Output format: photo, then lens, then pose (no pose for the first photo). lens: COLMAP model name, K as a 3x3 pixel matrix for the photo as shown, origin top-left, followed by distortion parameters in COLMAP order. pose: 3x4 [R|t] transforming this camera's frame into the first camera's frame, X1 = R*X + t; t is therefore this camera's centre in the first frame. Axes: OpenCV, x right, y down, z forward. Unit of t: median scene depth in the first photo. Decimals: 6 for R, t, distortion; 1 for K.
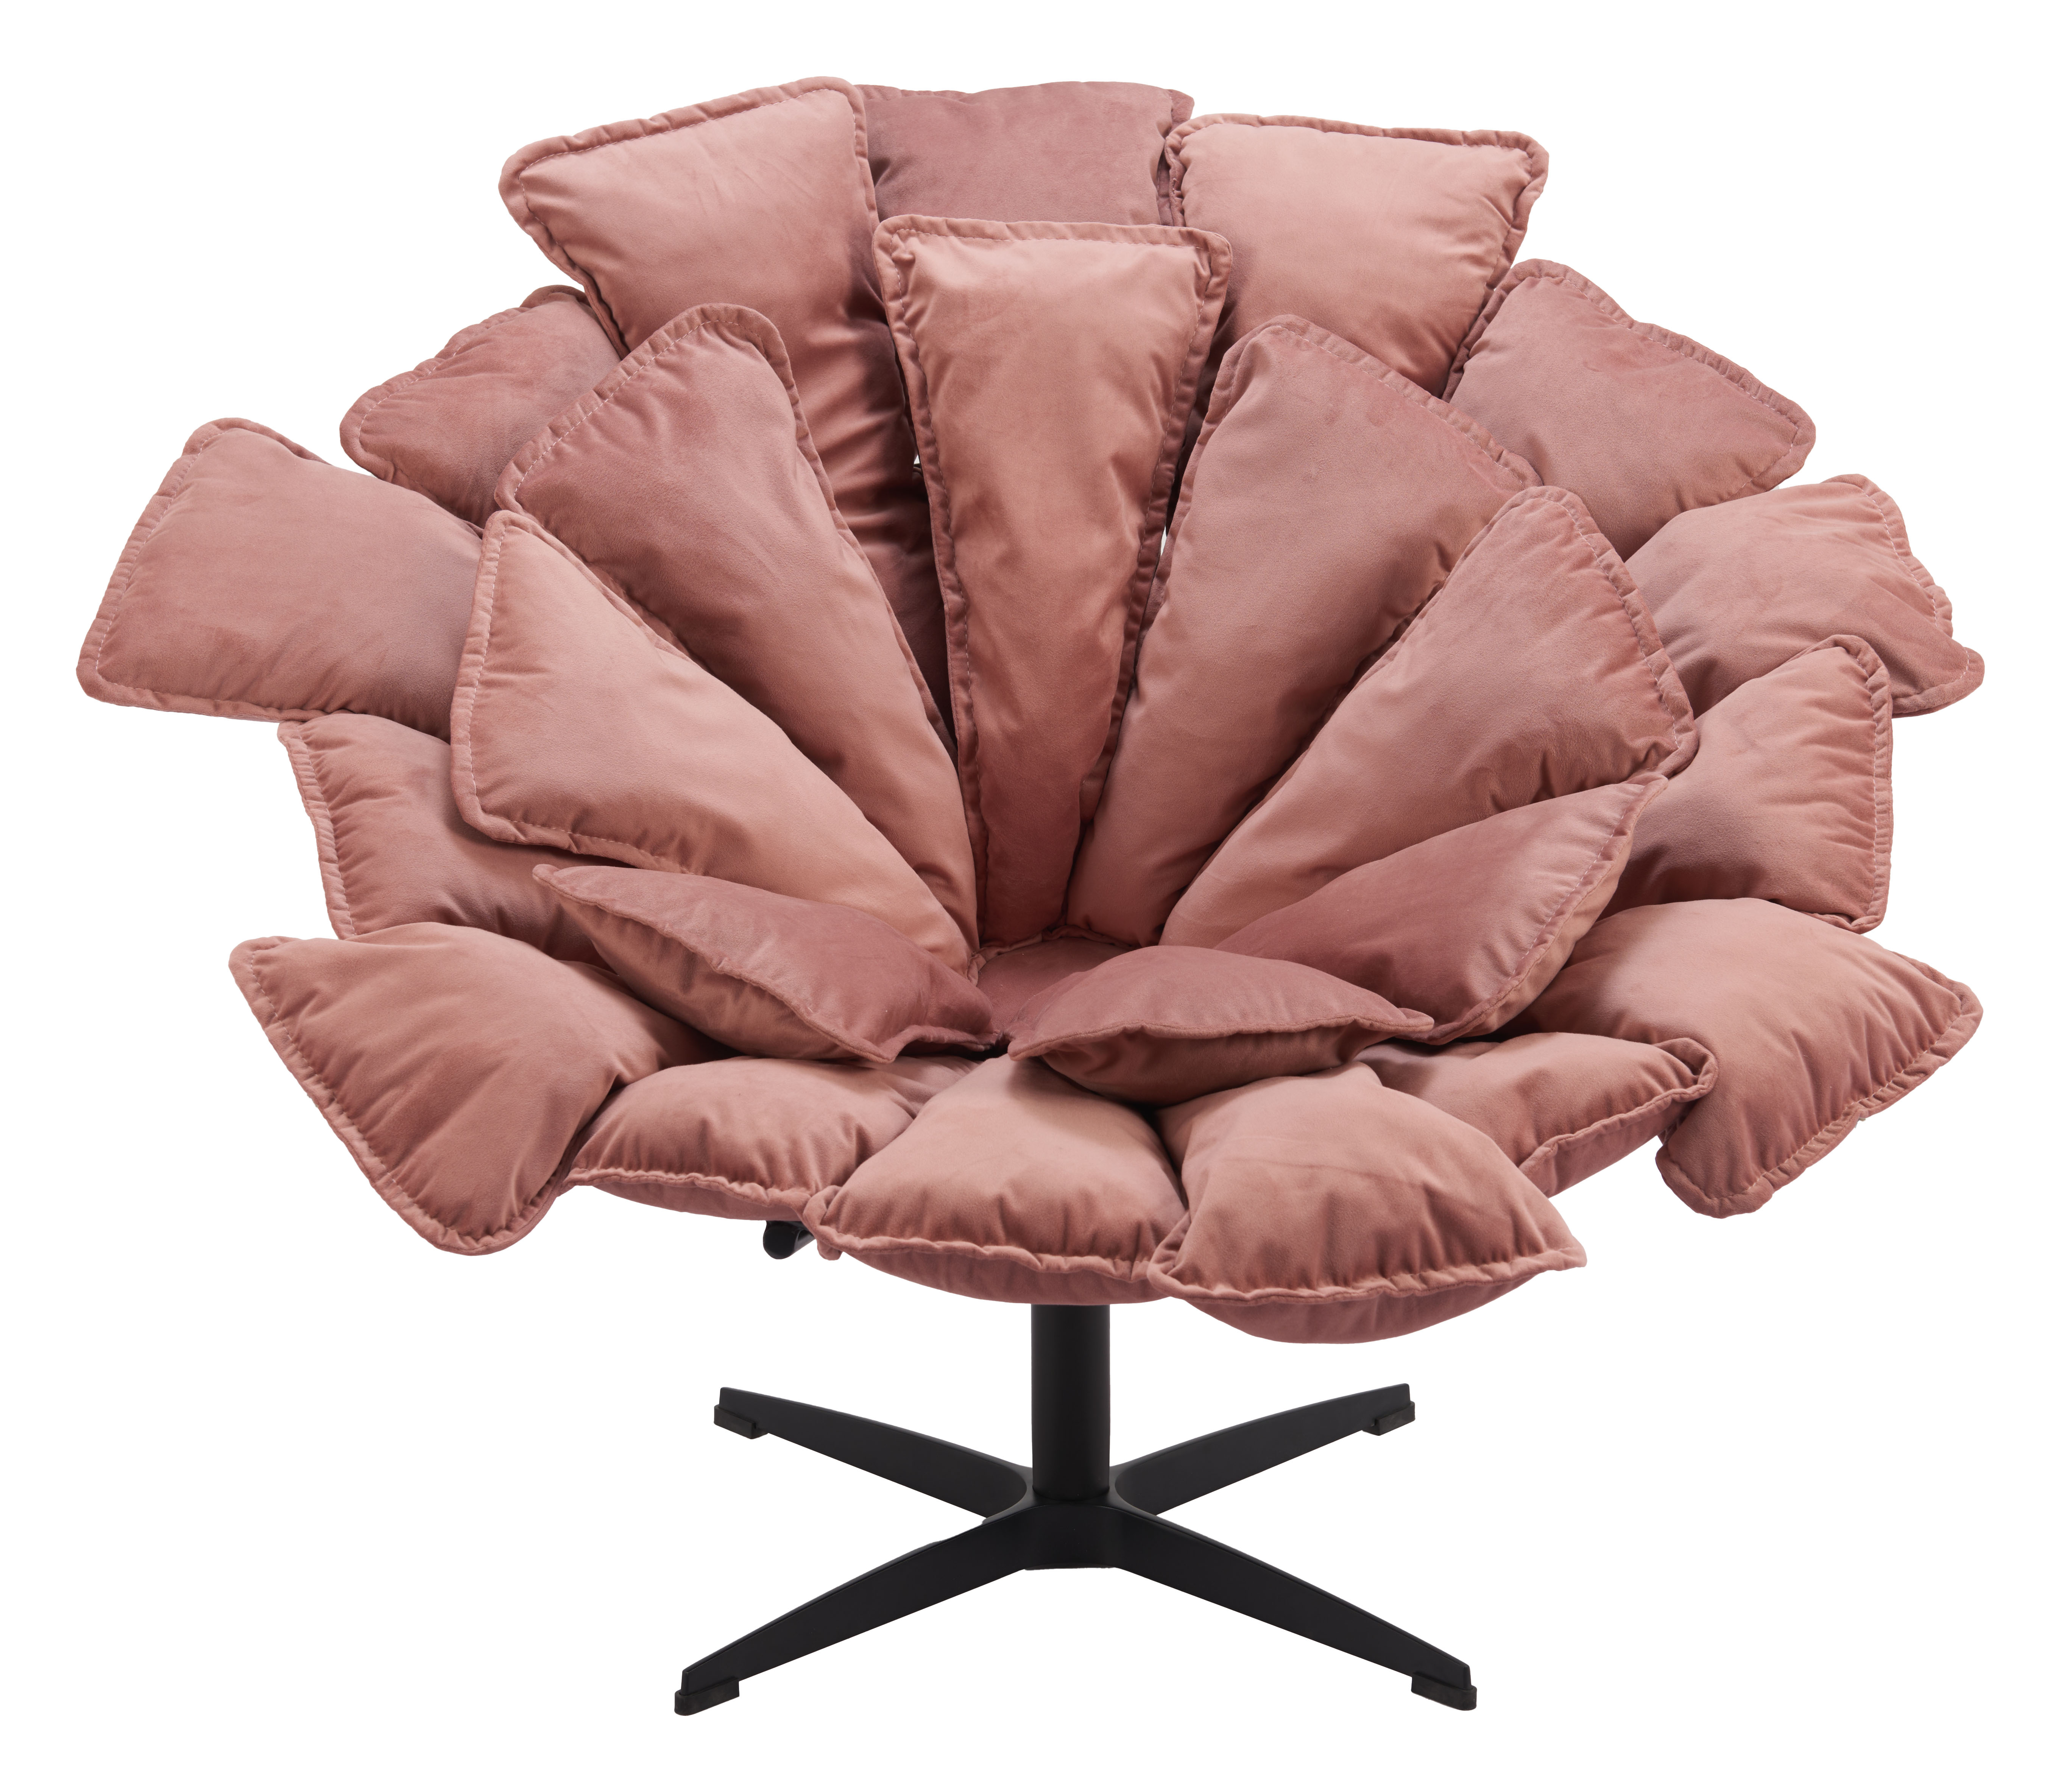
lens RADIAL K [[4669.8, 0, 1030.9], [0, 4669.8, 895.3], [0, 0, 1]] dist [0.037156, 0.000000]
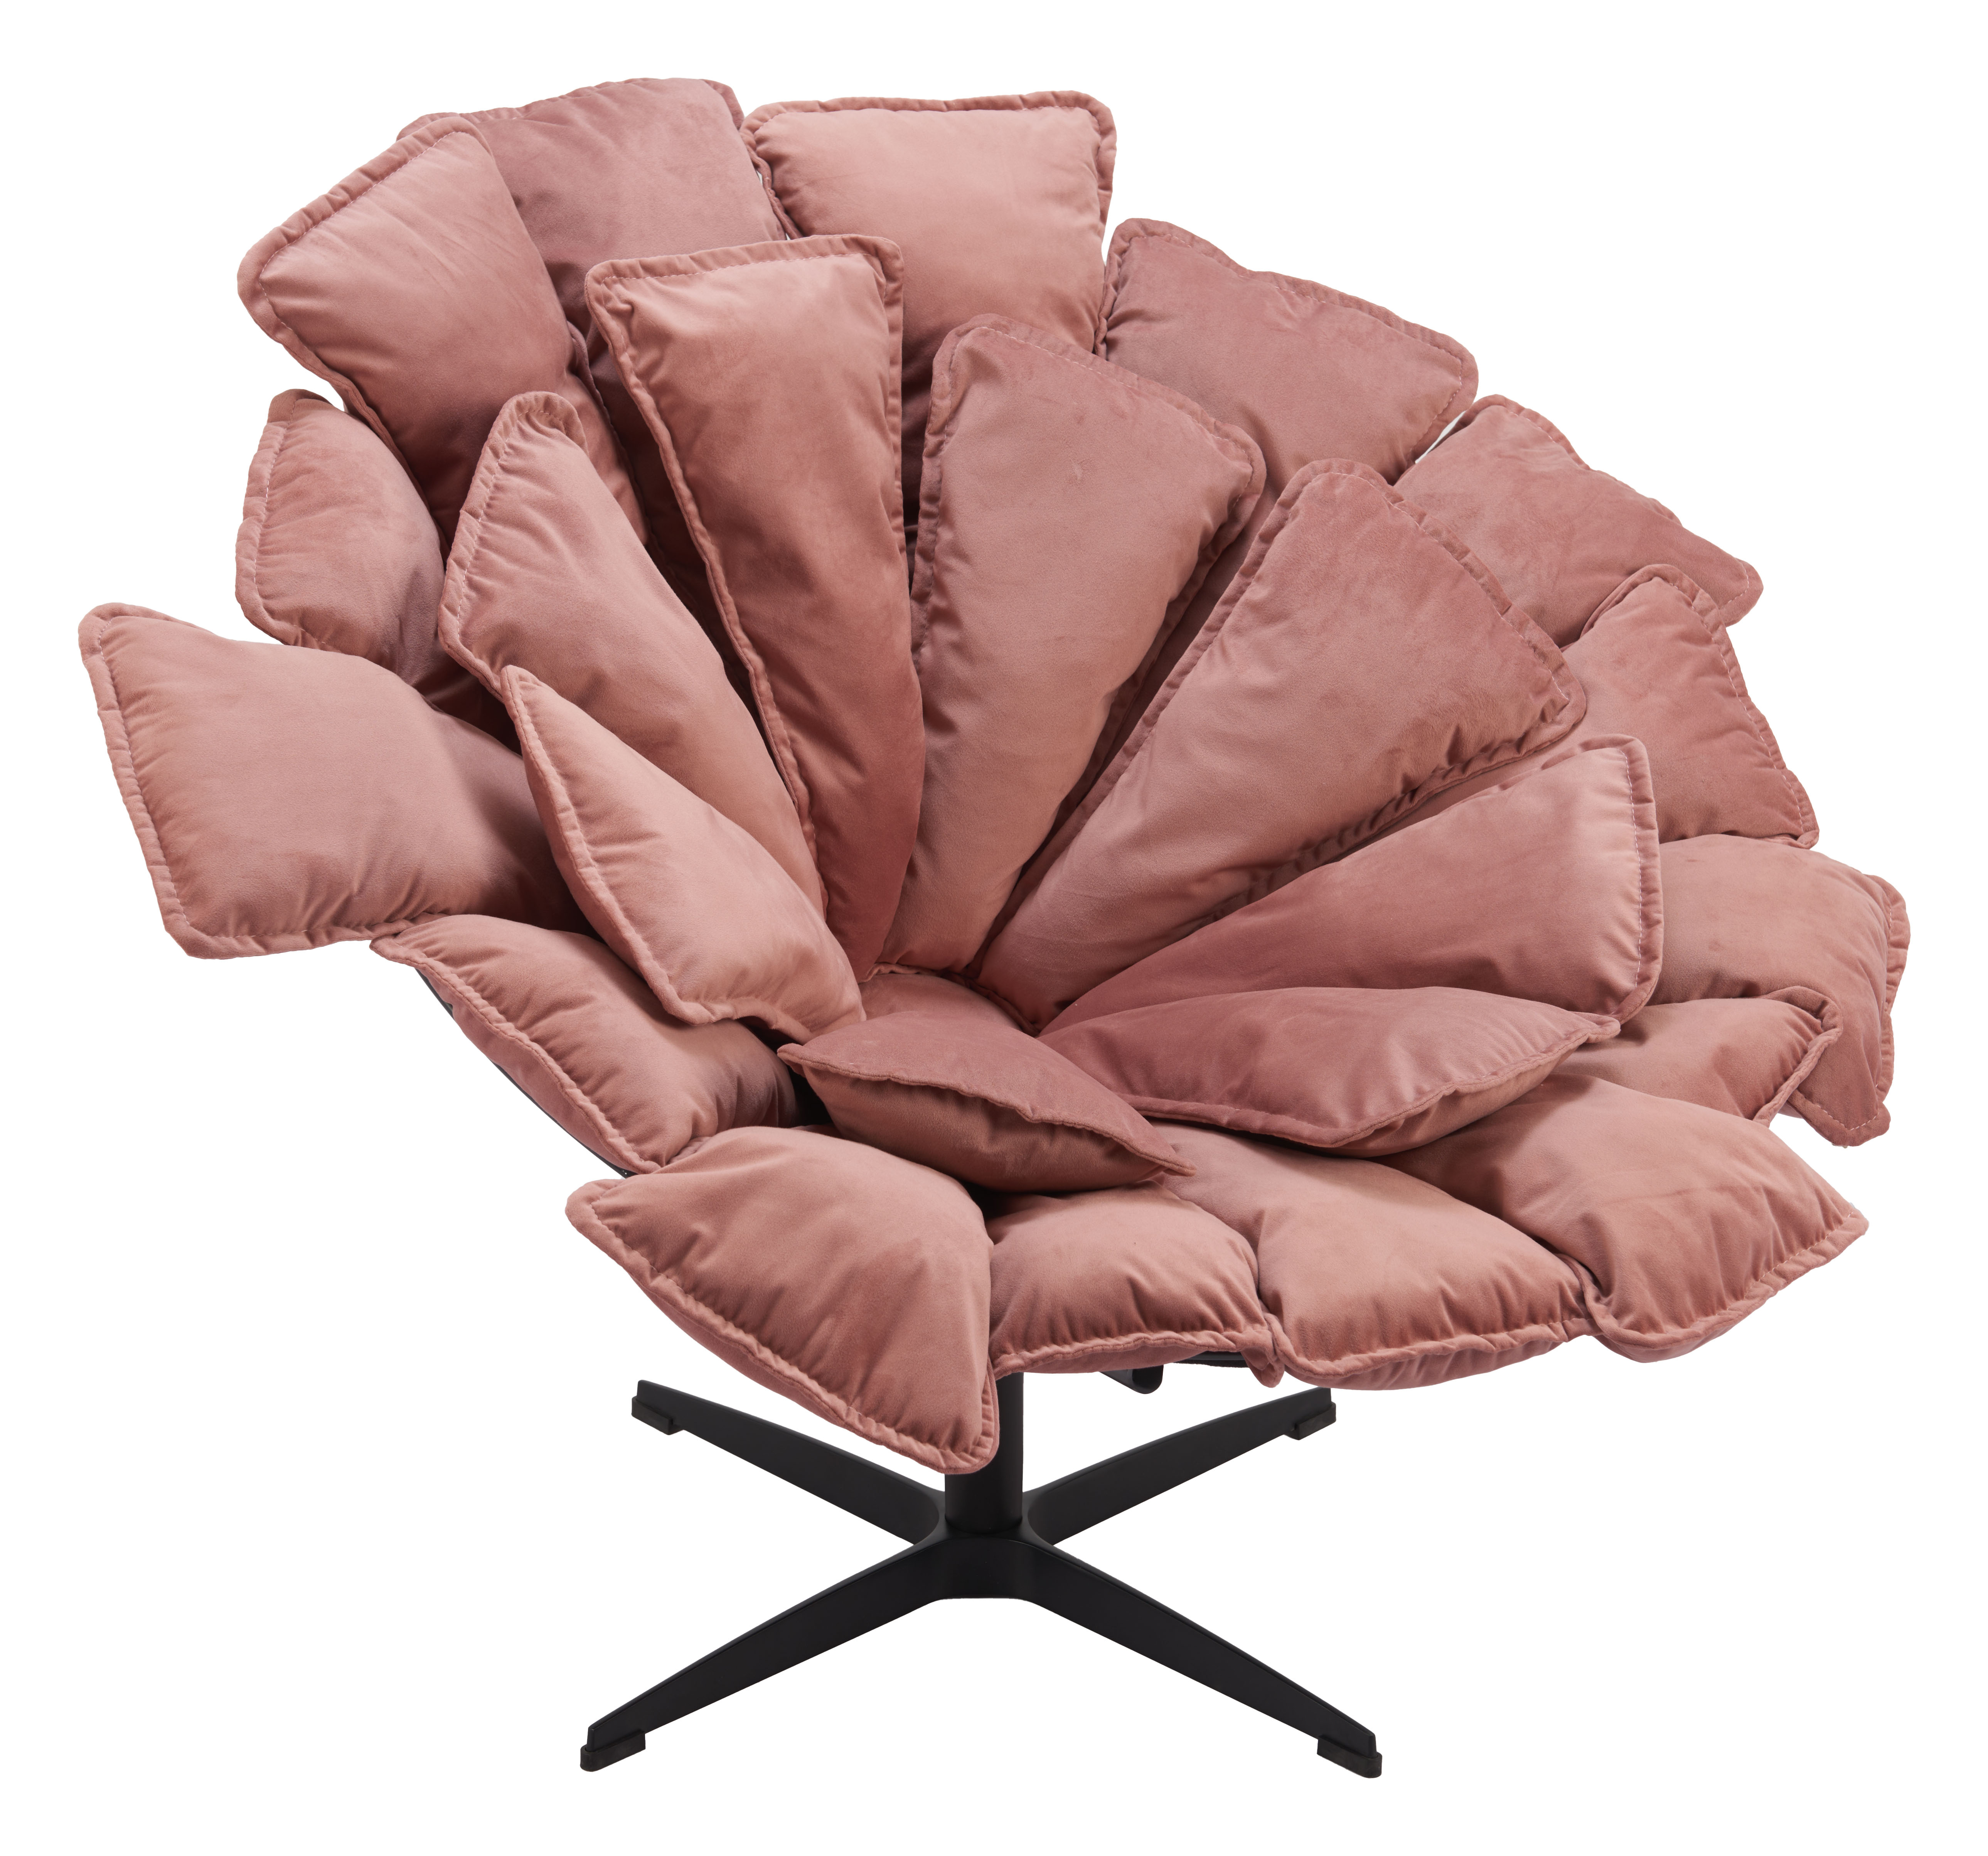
lens RADIAL K [[4773.6, 0, 993.9], [0, 4773.6, 929.2], [0, 0, 1]] dist [0.000927, 0.000000]
pose [[0.866354, -0.194564, 0.459973, -0.438314], [0.153426, 0.980144, 0.125614, -0.124716], [-0.475280, -0.038254, 0.879003, 0.108566]]
